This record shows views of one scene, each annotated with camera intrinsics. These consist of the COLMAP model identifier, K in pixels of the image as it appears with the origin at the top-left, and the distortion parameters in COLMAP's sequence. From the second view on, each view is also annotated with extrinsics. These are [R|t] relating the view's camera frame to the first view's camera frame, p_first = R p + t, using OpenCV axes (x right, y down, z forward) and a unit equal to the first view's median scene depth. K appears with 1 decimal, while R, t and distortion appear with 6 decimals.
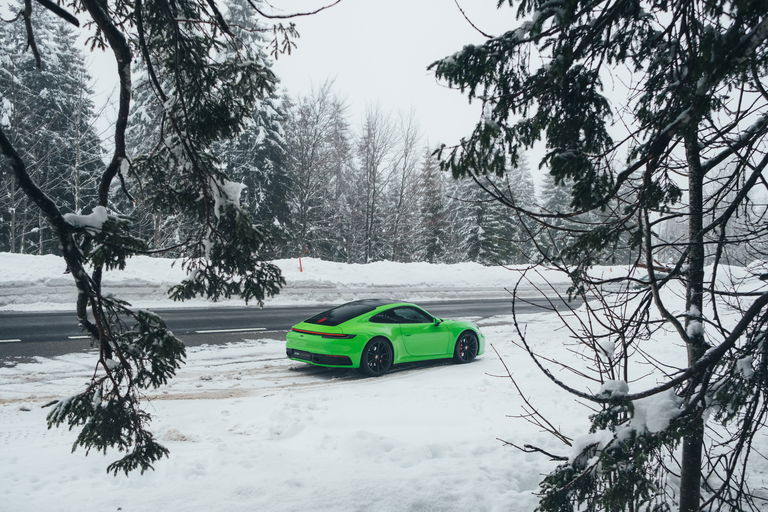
lens RADIAL K [[754.1, 0, 381.0], [0, 754.1, 259.8], [0, 0, 1]] dist [-0.080683, 0.256341]
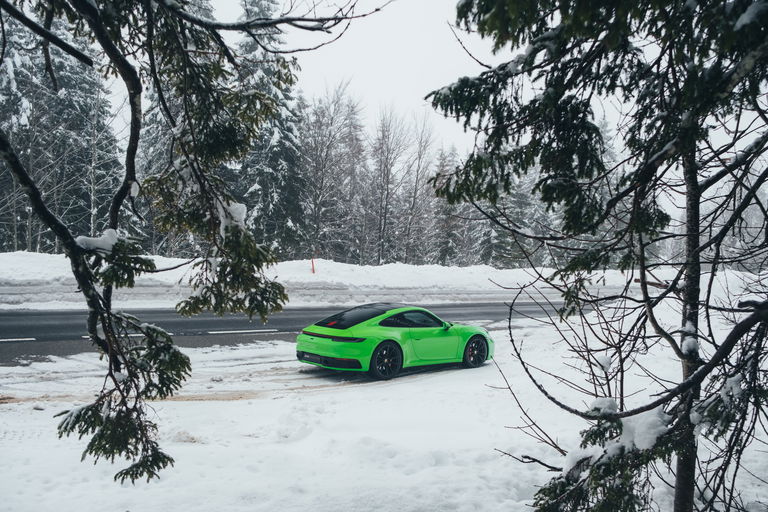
lens RADIAL K [[753.7, 0, 384.0], [0, 753.7, 256.0], [0, 0, 1]] dist [-0.075052, 0.243279]
pose [[0.999834, 0.011406, -0.014188, 0.013763], [-0.011482, 0.999920, -0.005275, -0.017626], [0.014126, 0.005437, 0.999885, -0.026641]]
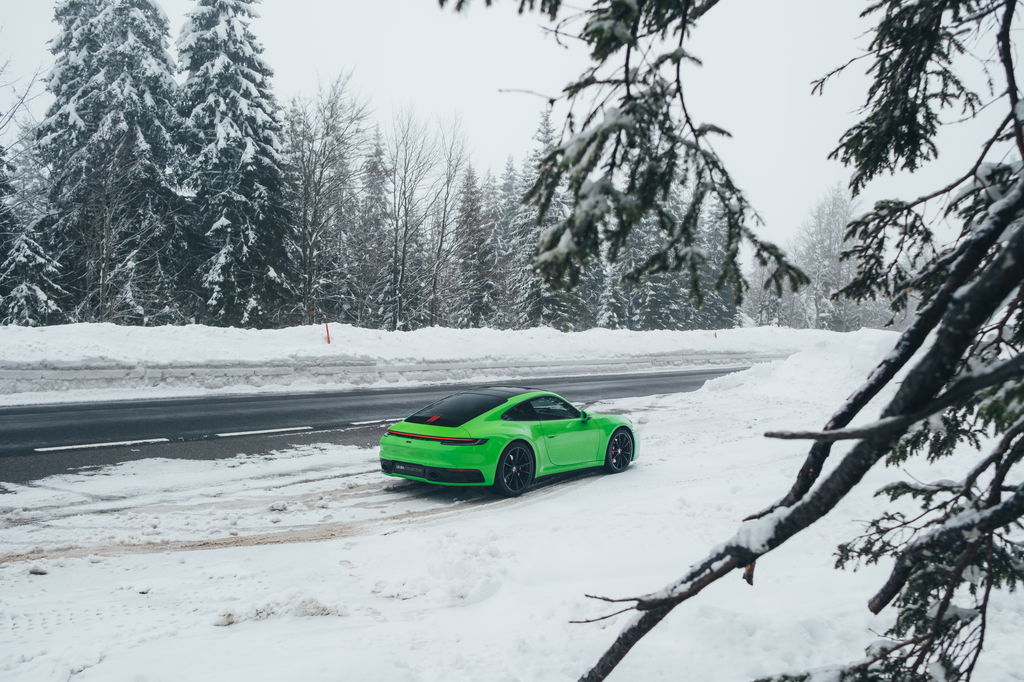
lens RADIAL K [[1004.9, 0, 512.0], [0, 1004.9, 341.0], [0, 0, 1]] dist [-0.075052, 0.243279]
pose [[0.989420, -0.008301, 0.144842, -0.452361], [0.005257, 0.999758, 0.021383, -0.036070], [-0.144985, -0.020395, 0.989224, 0.218948]]
